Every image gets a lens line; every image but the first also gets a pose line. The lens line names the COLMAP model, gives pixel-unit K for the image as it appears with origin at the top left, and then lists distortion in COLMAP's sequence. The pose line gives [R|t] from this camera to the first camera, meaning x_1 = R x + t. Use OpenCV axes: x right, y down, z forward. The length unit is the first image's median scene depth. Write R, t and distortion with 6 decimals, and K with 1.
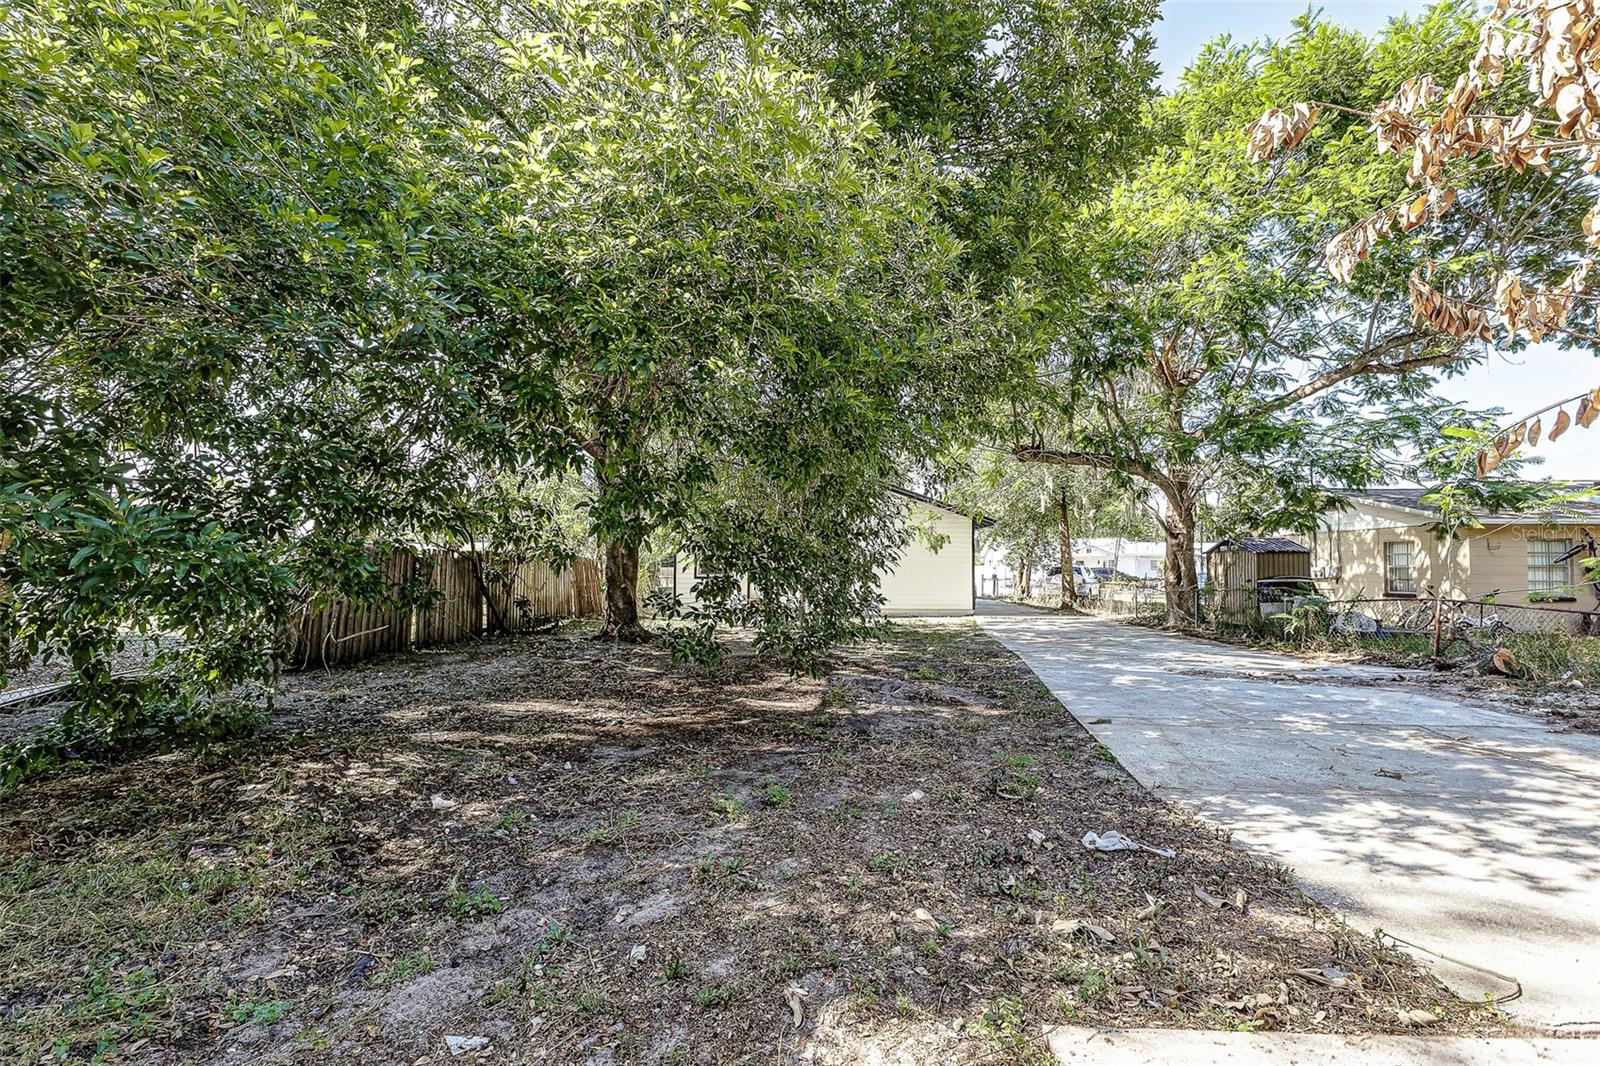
lens RADIAL K [[695.3, 0, 805.0], [0, 695.3, 545.7], [0, 0, 1]] dist [0.007510, -0.003734]
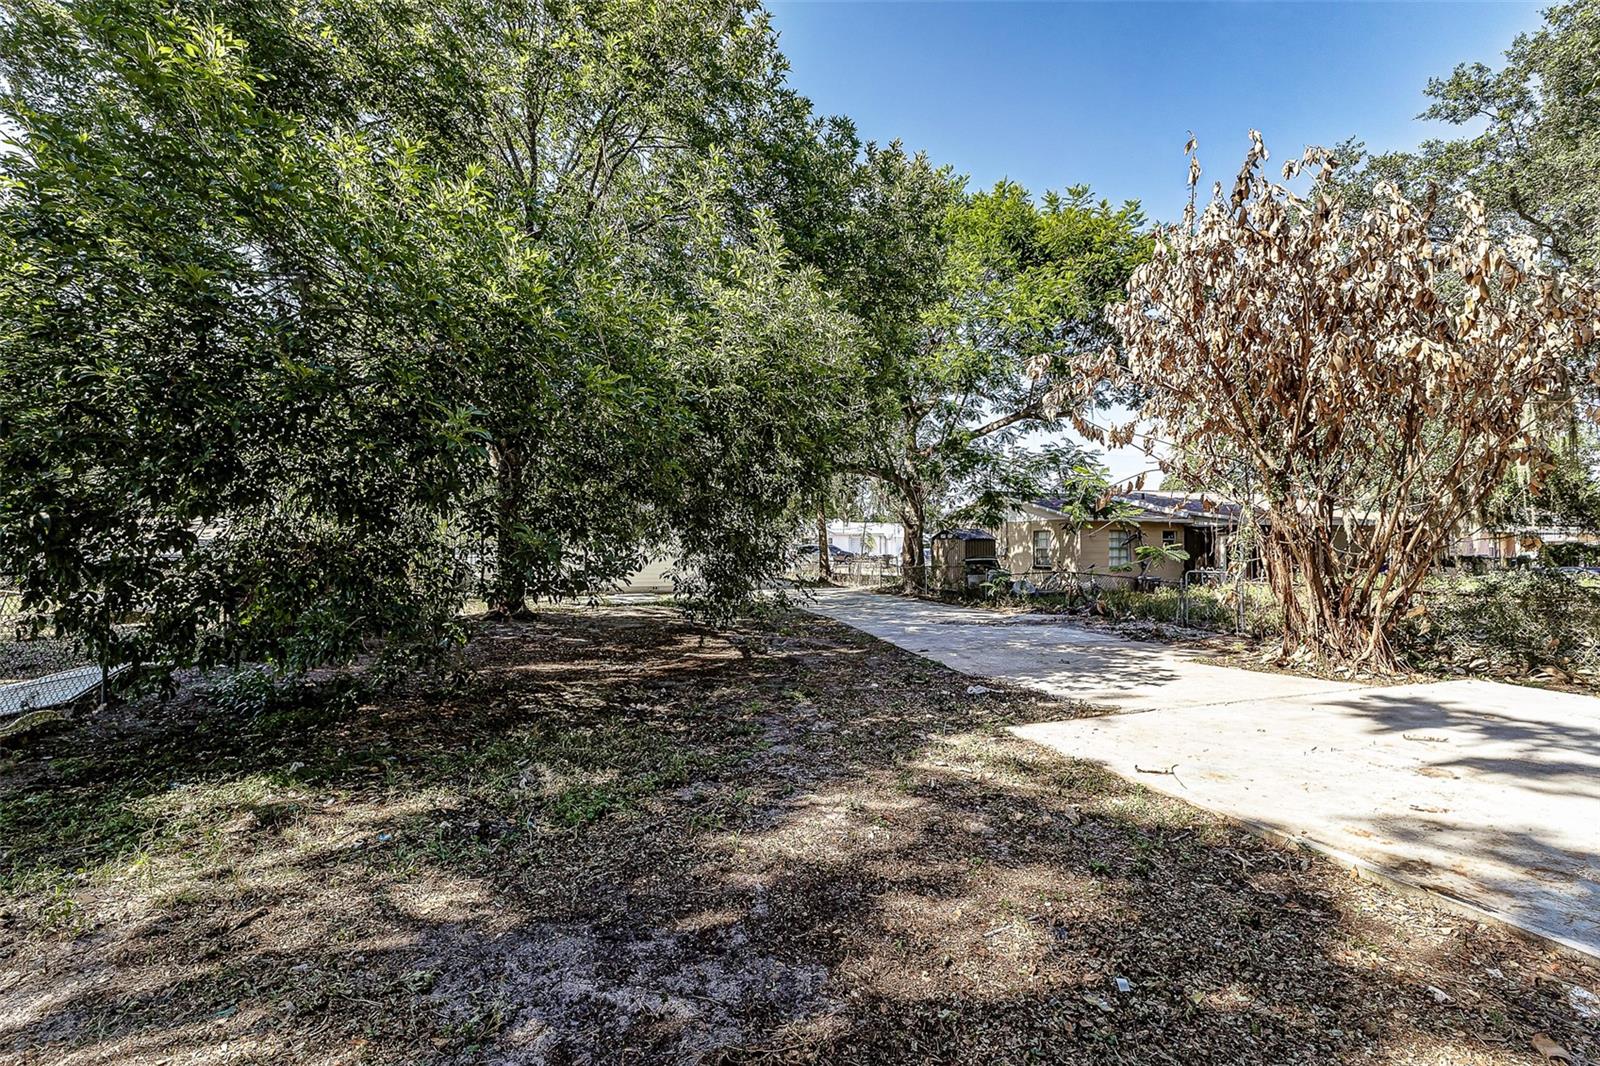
lens RADIAL K [[695.3, 0, 792.0], [0, 695.3, 536.1], [0, 0, 1]] dist [0.007510, -0.003734]
pose [[0.928026, 0.000152, 0.372515, -0.200500], [-0.008323, 0.999759, 0.020328, -0.023086], [-0.372422, -0.021966, 0.927803, -0.177702]]
